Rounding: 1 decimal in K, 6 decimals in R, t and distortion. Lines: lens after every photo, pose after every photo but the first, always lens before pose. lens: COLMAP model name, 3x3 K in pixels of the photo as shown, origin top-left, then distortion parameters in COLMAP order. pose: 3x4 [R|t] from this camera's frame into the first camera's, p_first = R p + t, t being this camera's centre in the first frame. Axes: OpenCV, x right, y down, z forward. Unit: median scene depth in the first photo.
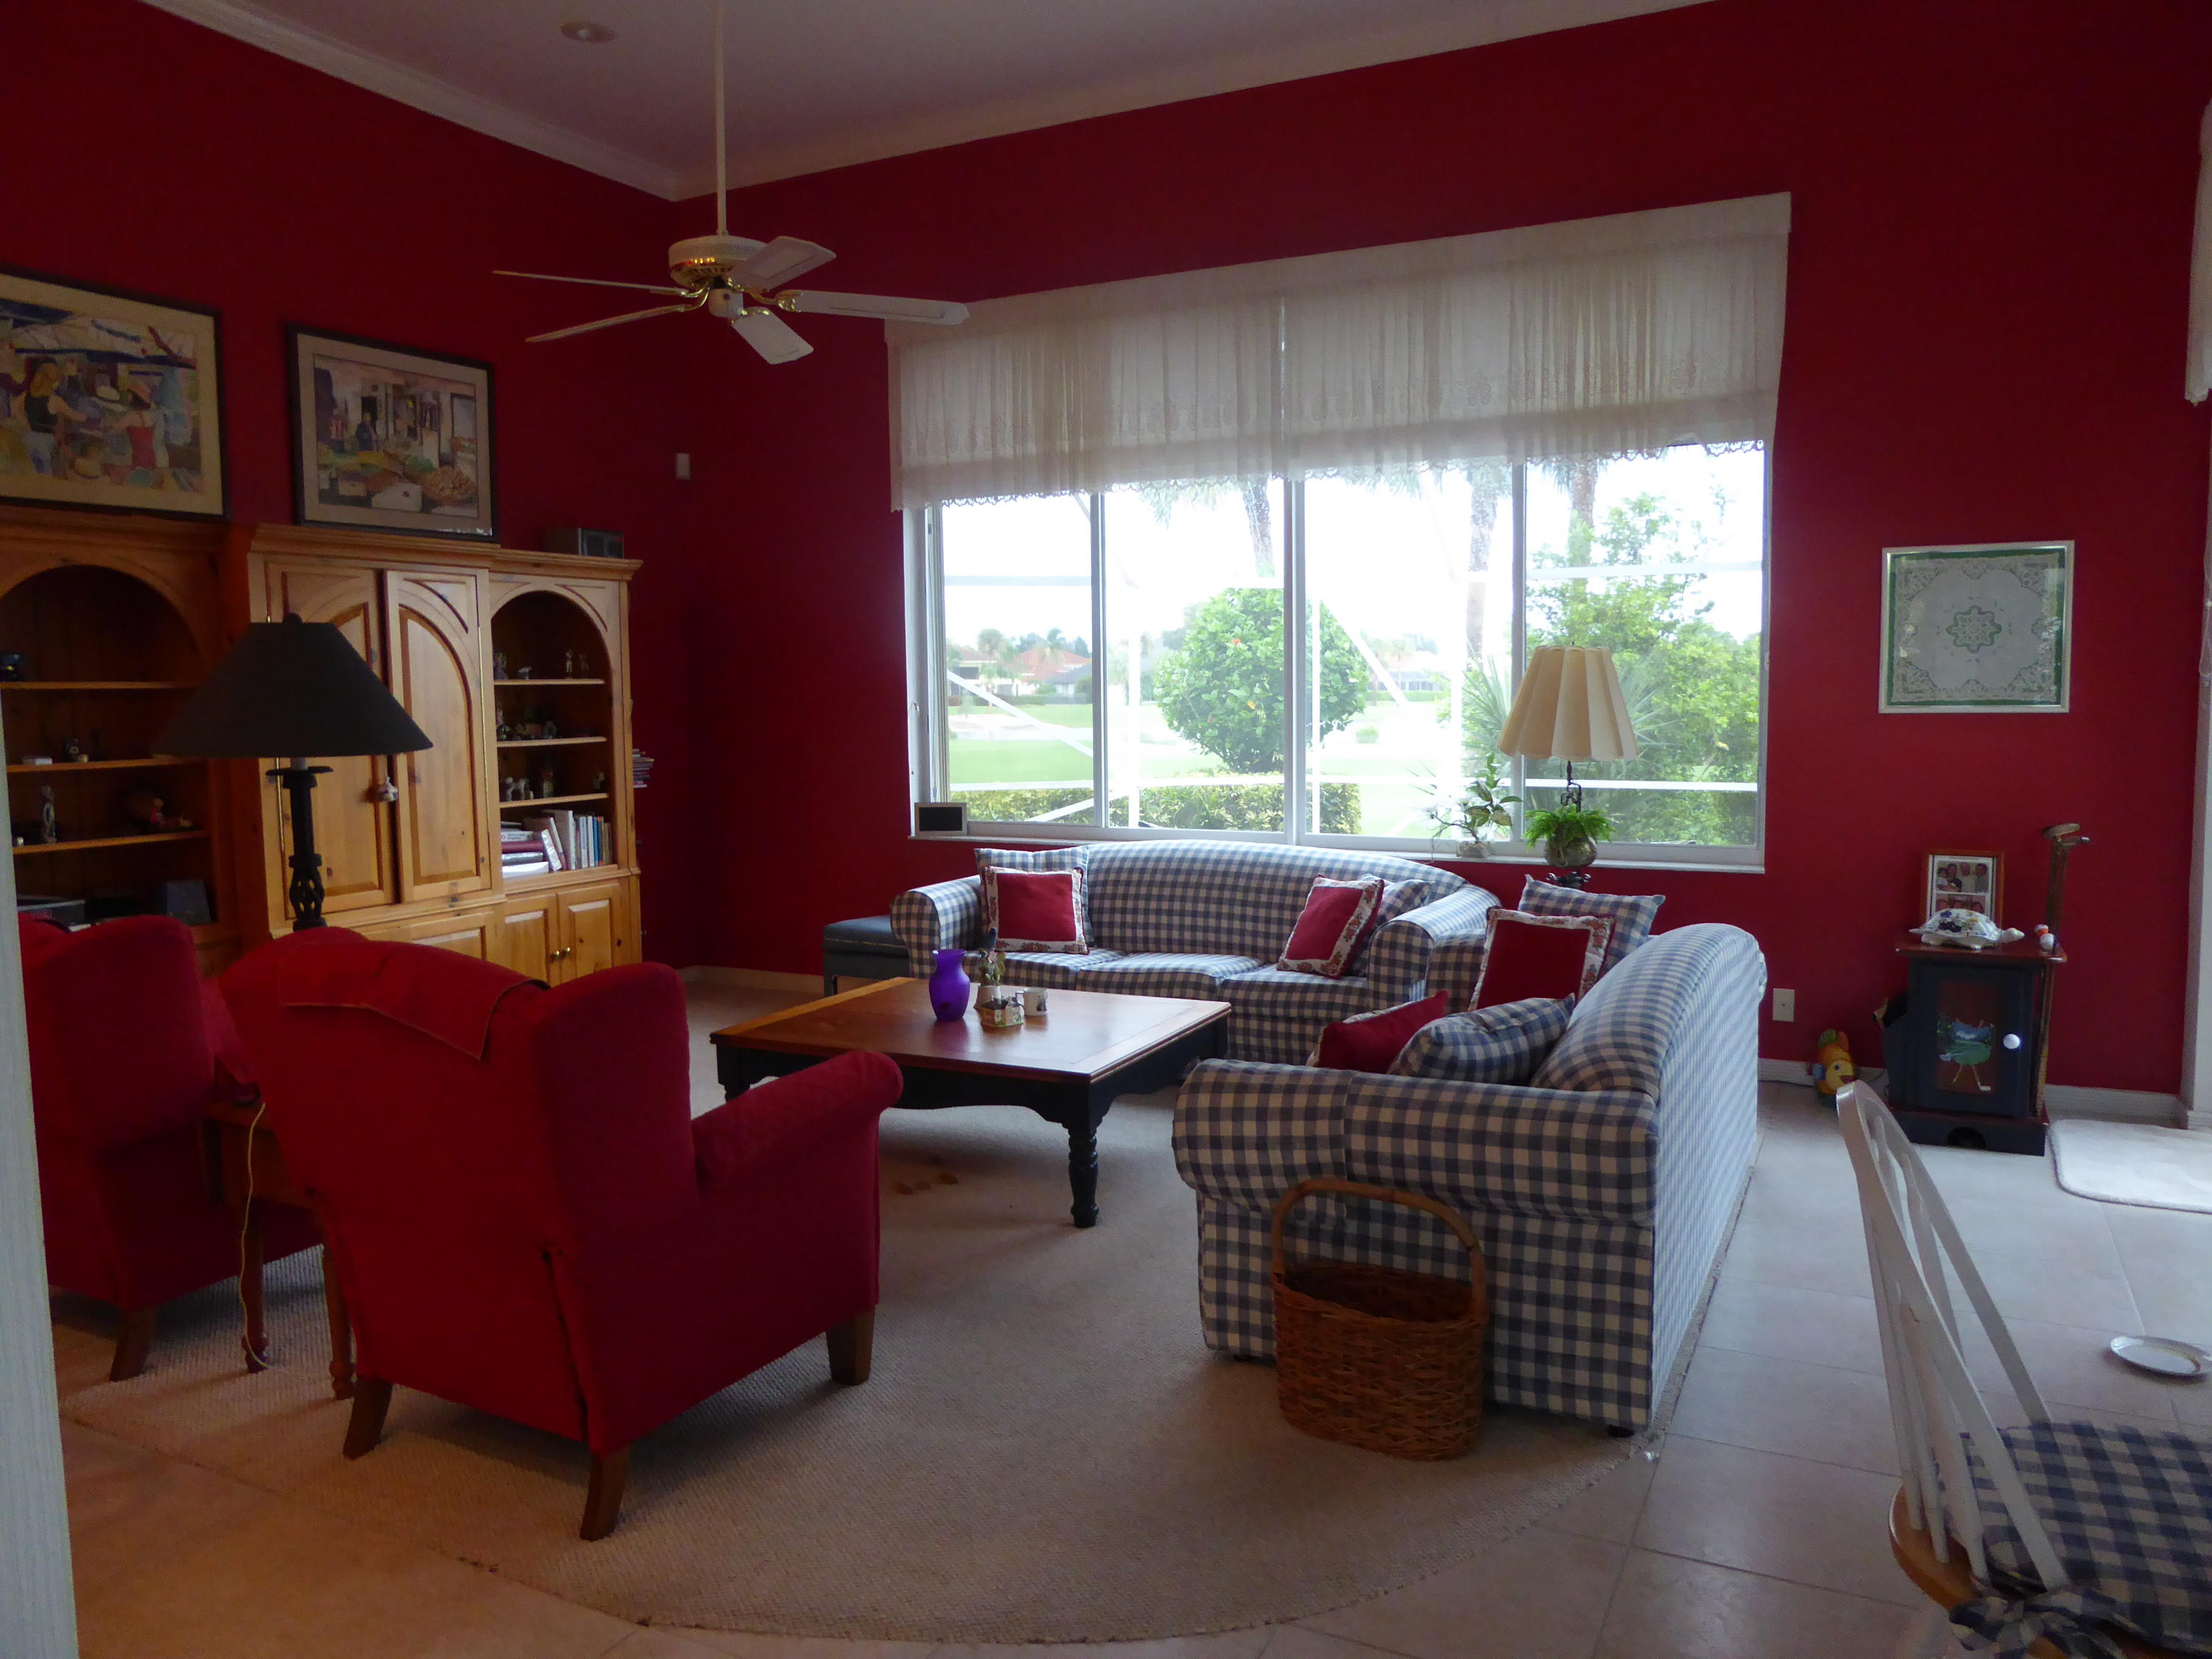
lens RADIAL K [[1592.9, 0, 1093.3], [0, 1592.9, 834.3], [0, 0, 1]] dist [-0.002705, -0.001327]
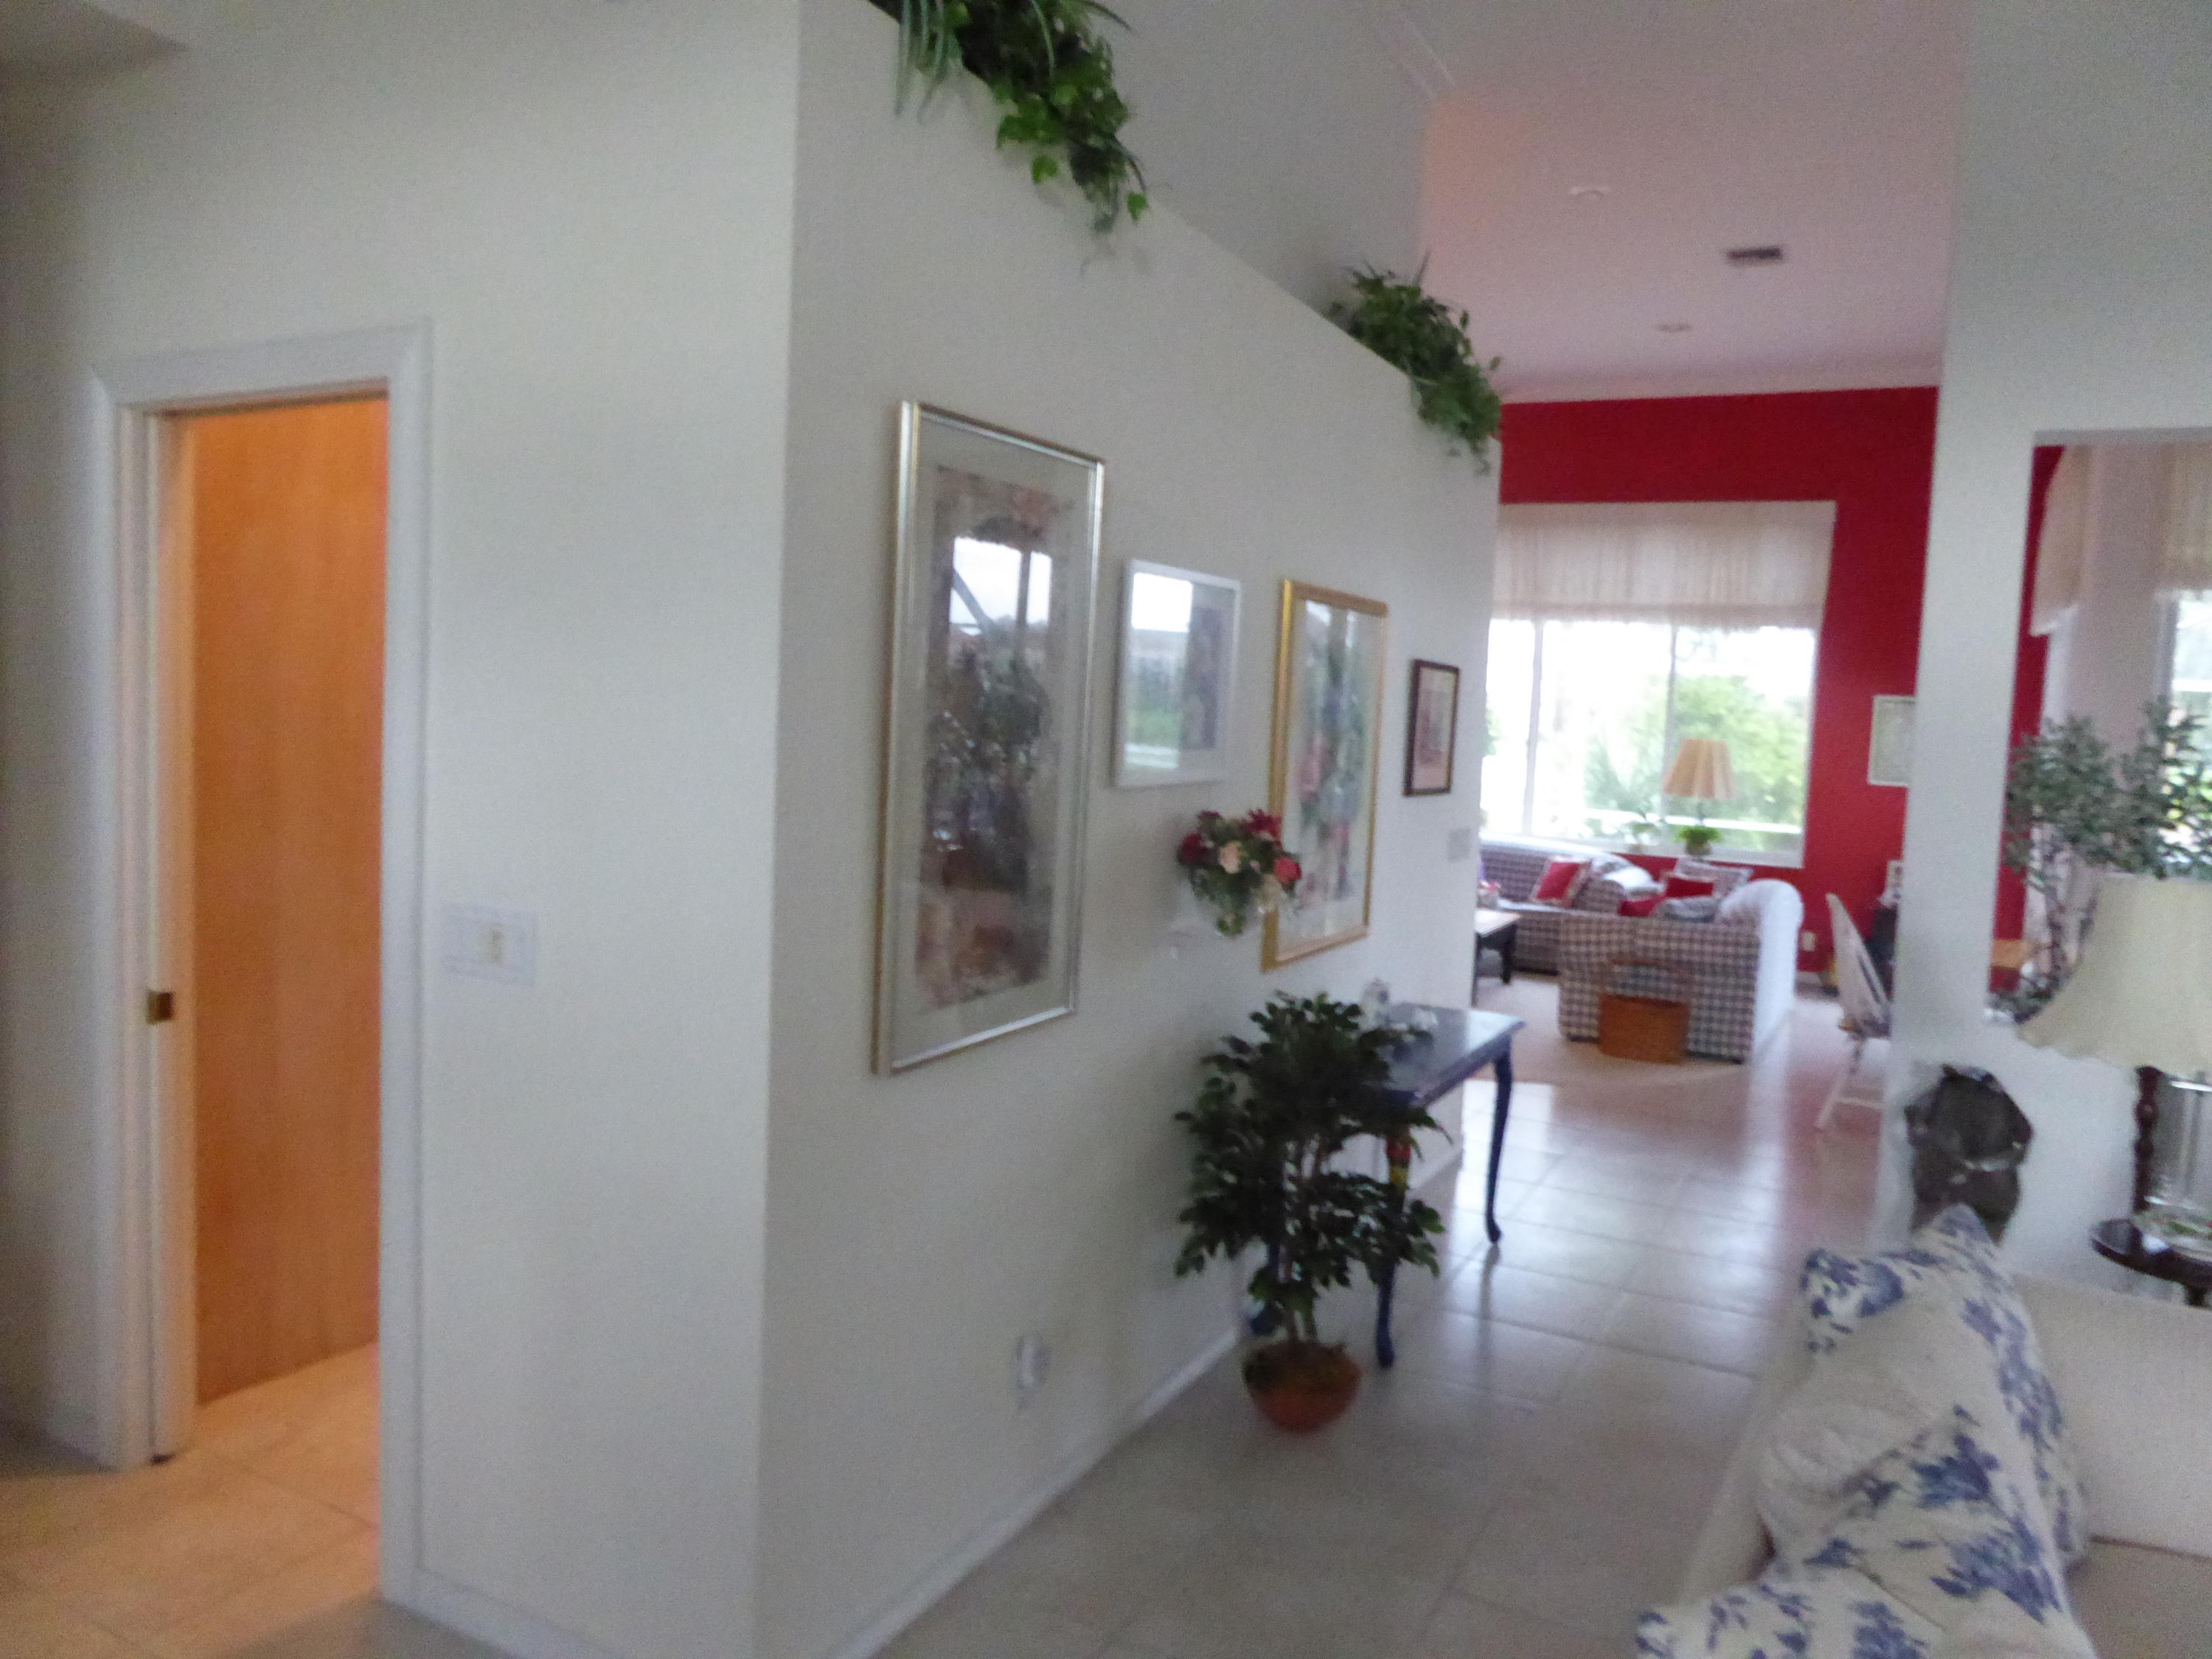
lens RADIAL K [[1592.9, 0, 1117.8], [0, 1592.9, 824.0], [0, 0, 1]] dist [-0.002705, -0.001327]
pose [[0.998061, 0.062228, -0.001084, -0.386821], [-0.062237, 0.997913, -0.017222, 0.058563], [0.000010, 0.017256, 0.999851, -0.882079]]
